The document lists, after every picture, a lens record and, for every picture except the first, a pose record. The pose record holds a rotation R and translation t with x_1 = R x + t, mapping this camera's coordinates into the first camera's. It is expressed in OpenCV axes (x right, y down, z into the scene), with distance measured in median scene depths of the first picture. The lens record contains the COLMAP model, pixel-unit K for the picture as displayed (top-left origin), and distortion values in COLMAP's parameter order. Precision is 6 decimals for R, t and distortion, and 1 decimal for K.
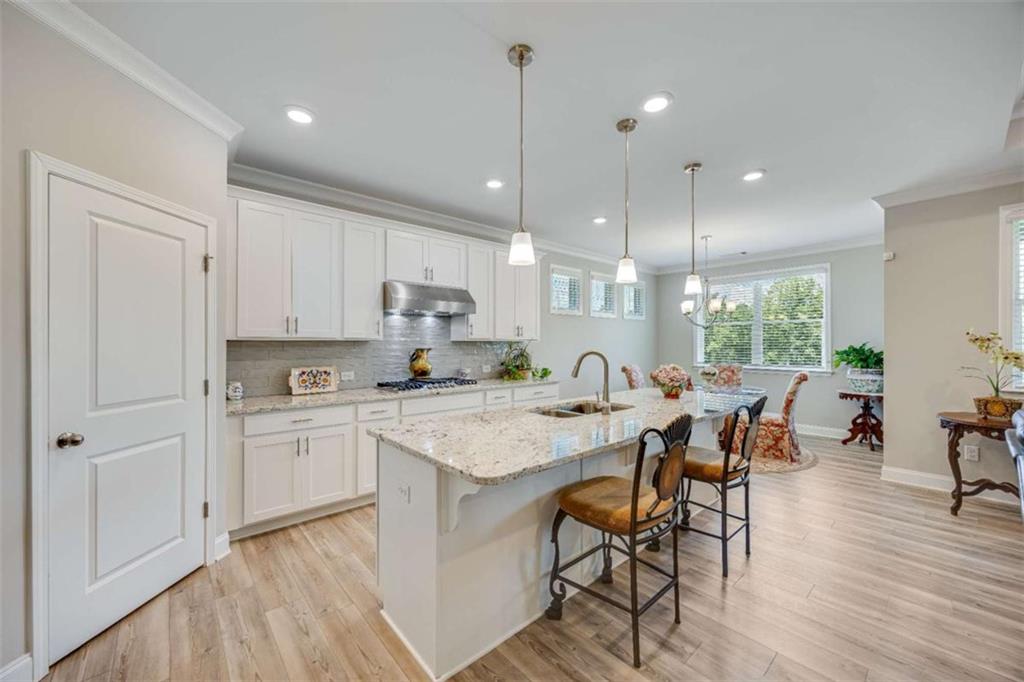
lens RADIAL K [[399.8, 0, 512.0], [0, 399.8, 341.0], [0, 0, 1]] dist [0.000289, 0.000100]
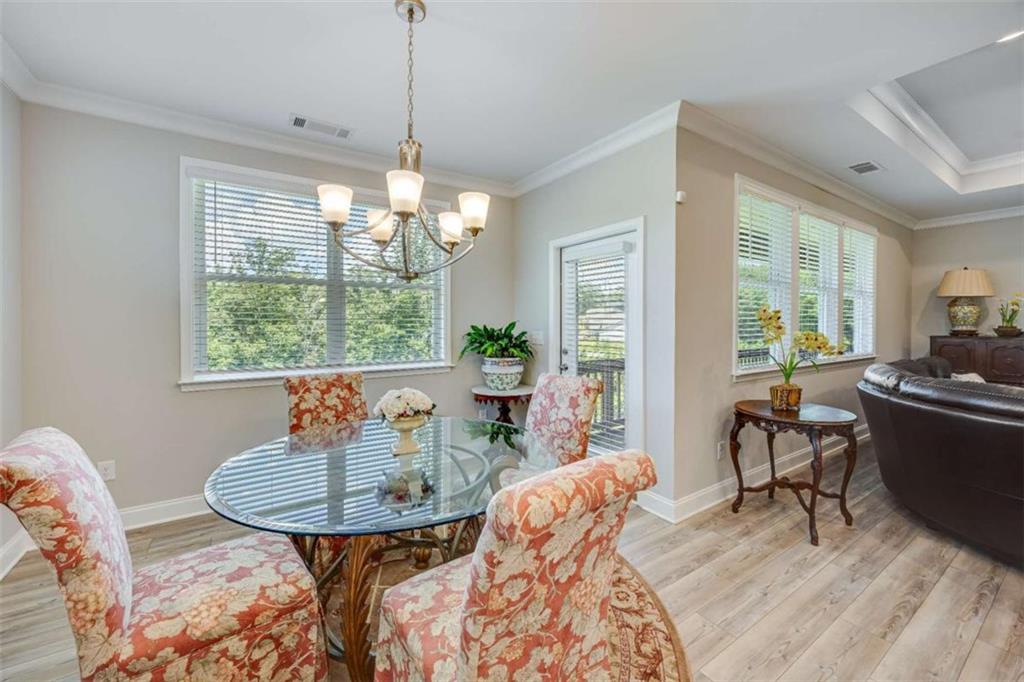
lens RADIAL K [[386.1, 0, 510.4], [0, 386.1, 322.8], [0, 0, 1]] dist [0.000226, 0.000051]
pose [[0.113824, -0.003930, 0.993493, 0.180080], [-0.008043, 0.999956, 0.004877, 0.003713], [-0.993468, -0.008545, 0.113787, 0.898103]]
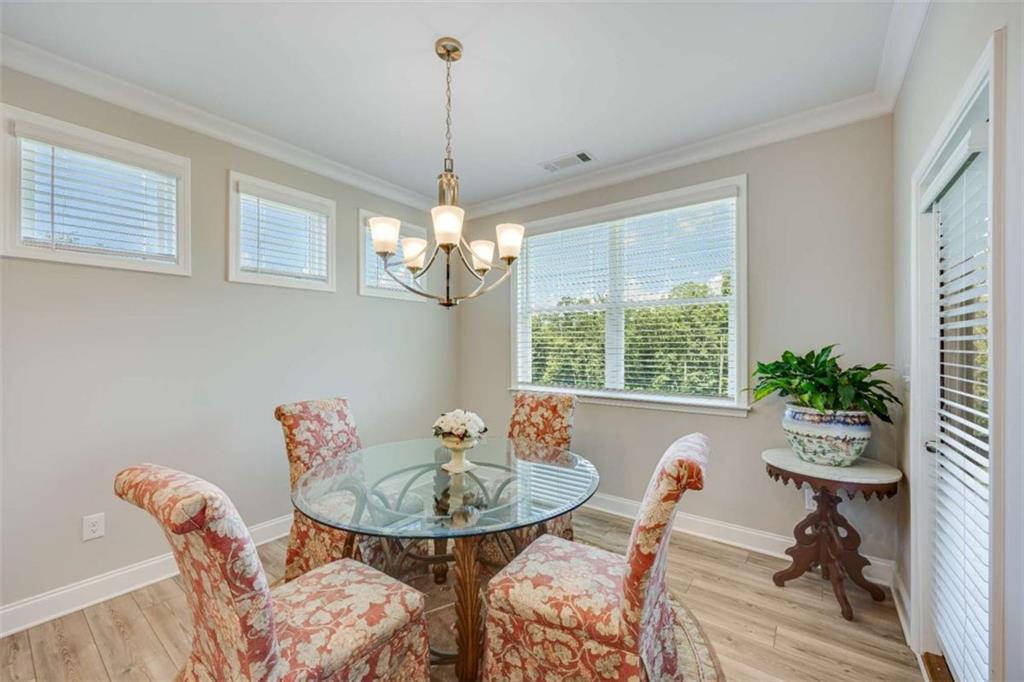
lens RADIAL K [[408.5, 0, 509.0], [0, 408.5, 344.3], [0, 0, 1]] dist [0.000328, 0.000198]
pose [[0.981196, -0.000014, 0.193014, 0.476381], [-0.000558, 0.999996, 0.002910, 0.001907], [-0.193013, -0.002963, 0.981192, 0.644306]]
